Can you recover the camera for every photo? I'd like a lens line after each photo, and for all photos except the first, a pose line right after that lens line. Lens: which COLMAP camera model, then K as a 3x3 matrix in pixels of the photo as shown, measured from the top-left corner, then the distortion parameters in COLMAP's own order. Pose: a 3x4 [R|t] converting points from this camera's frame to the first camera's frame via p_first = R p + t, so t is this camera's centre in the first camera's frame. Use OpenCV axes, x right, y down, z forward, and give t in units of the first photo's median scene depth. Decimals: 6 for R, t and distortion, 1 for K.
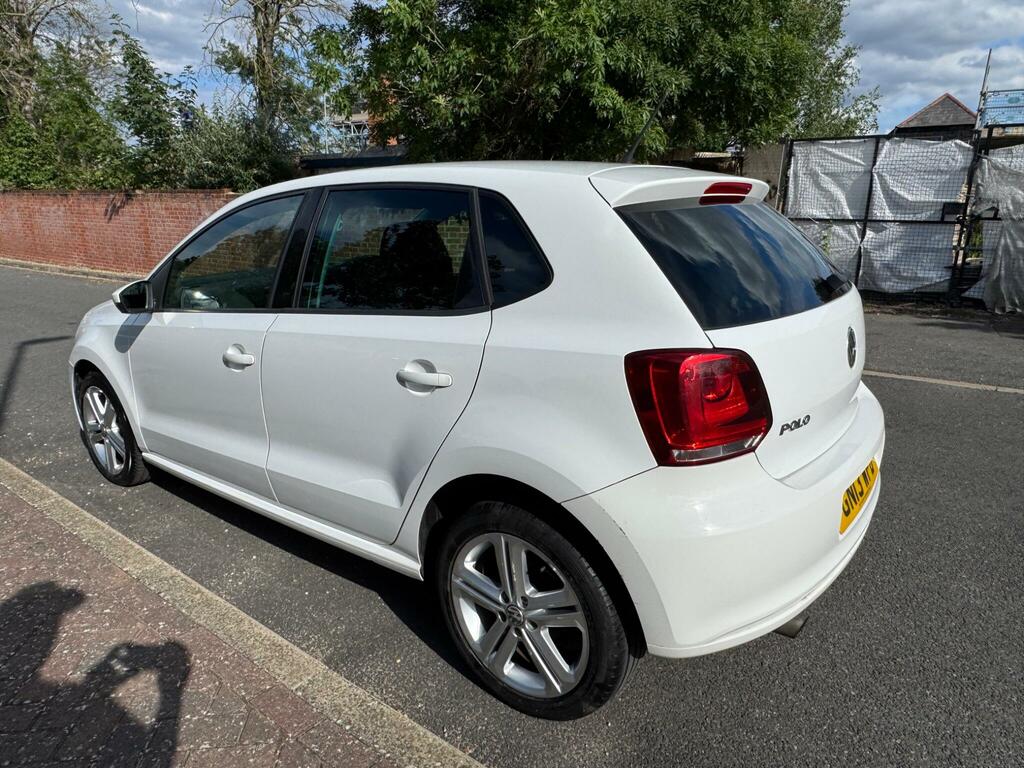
lens RADIAL K [[652.2, 0, 511.6], [0, 652.2, 390.3], [0, 0, 1]] dist [0.004369, -0.005698]
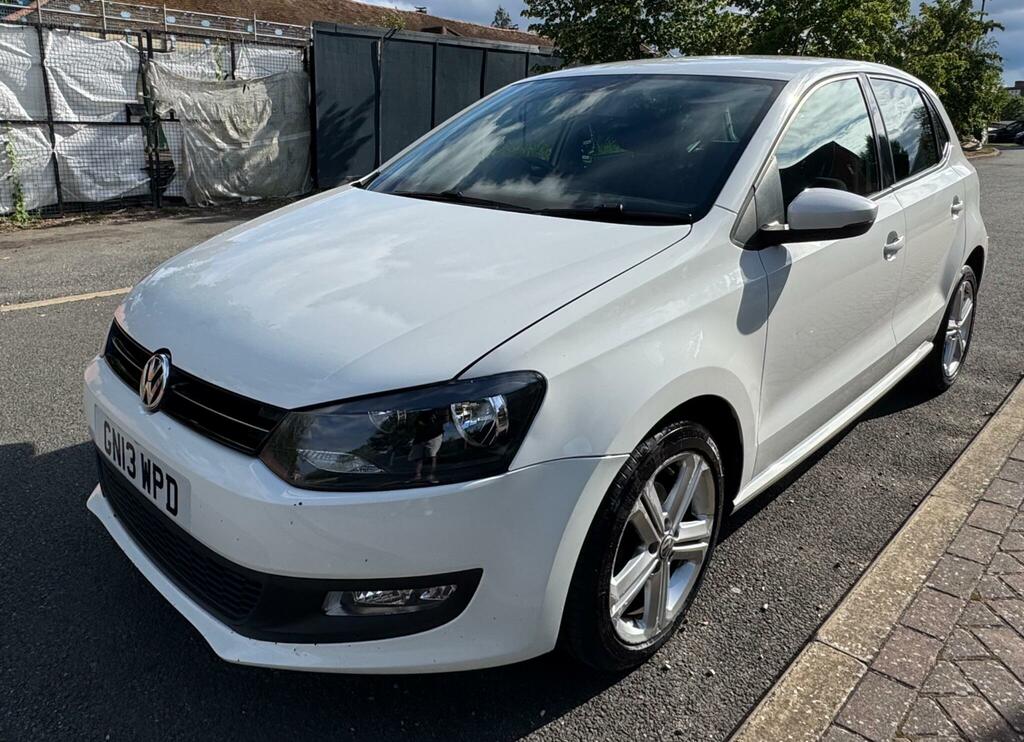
lens RADIAL K [[734.5, 0, 487.8], [0, 734.5, 298.5], [0, 0, 1]] dist [-0.002773, 0.001477]
pose [[0.128367, -0.230711, 0.964518, -0.428984], [0.256381, 0.947223, 0.192452, -0.092734], [-0.958014, 0.222579, 0.180742, 0.384114]]
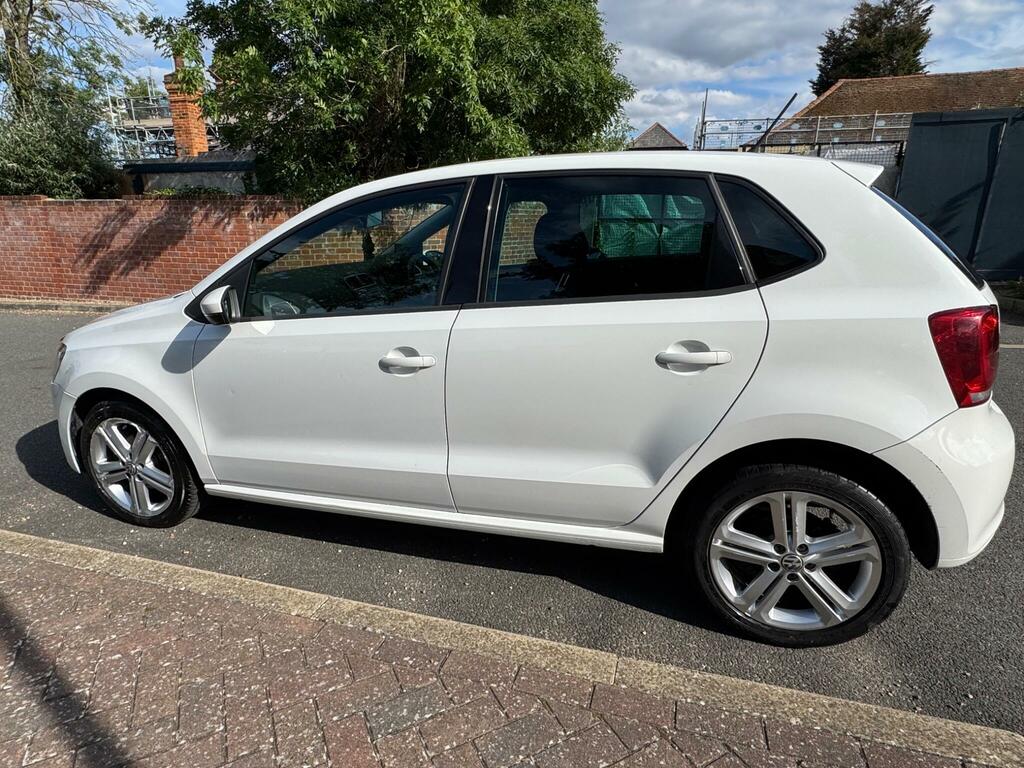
lens RADIAL K [[571.0, 0, 512.4], [0, 571.0, 391.6], [0, 0, 1]] dist [0.001715, -0.002458]
pose [[0.939182, -0.112580, 0.324444, -0.150248], [0.103684, 0.993608, 0.044638, -0.007624], [-0.327395, -0.008284, 0.944851, 0.050395]]
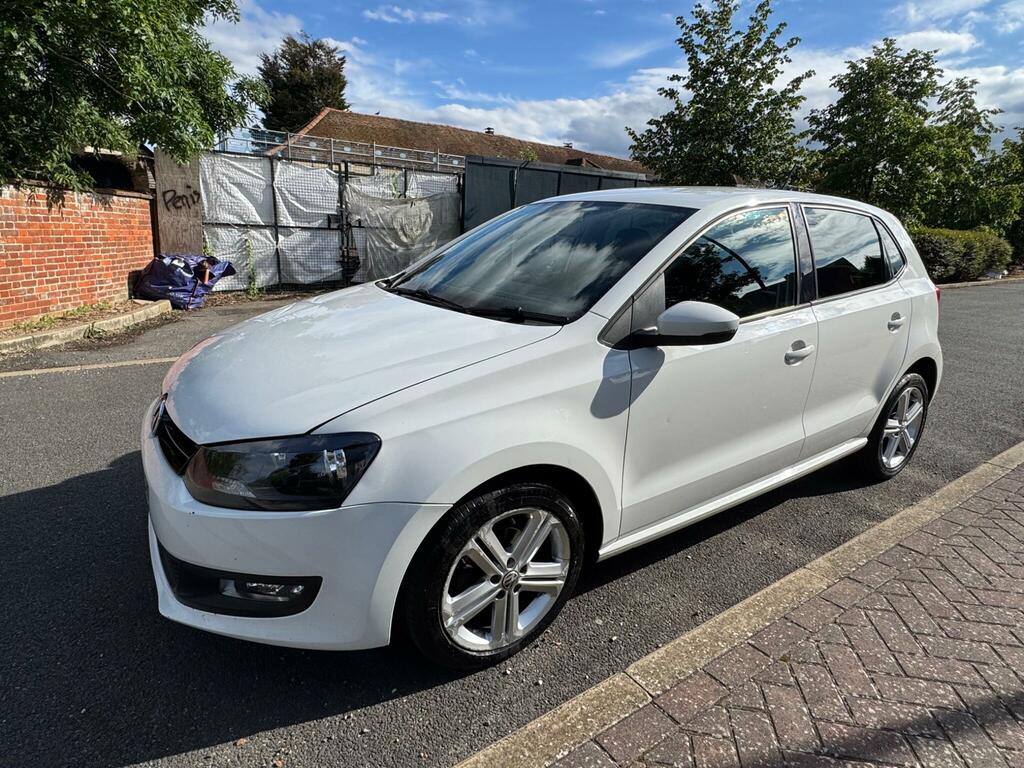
lens RADIAL K [[558.3, 0, 513.0], [0, 558.3, 386.8], [0, 0, 1]] dist [-0.002778, 0.001028]
pose [[0.316422, -0.246586, 0.916009, -0.404812], [0.220554, 0.958286, 0.181779, -0.076122], [-0.922623, 0.144511, 0.357609, 0.308225]]
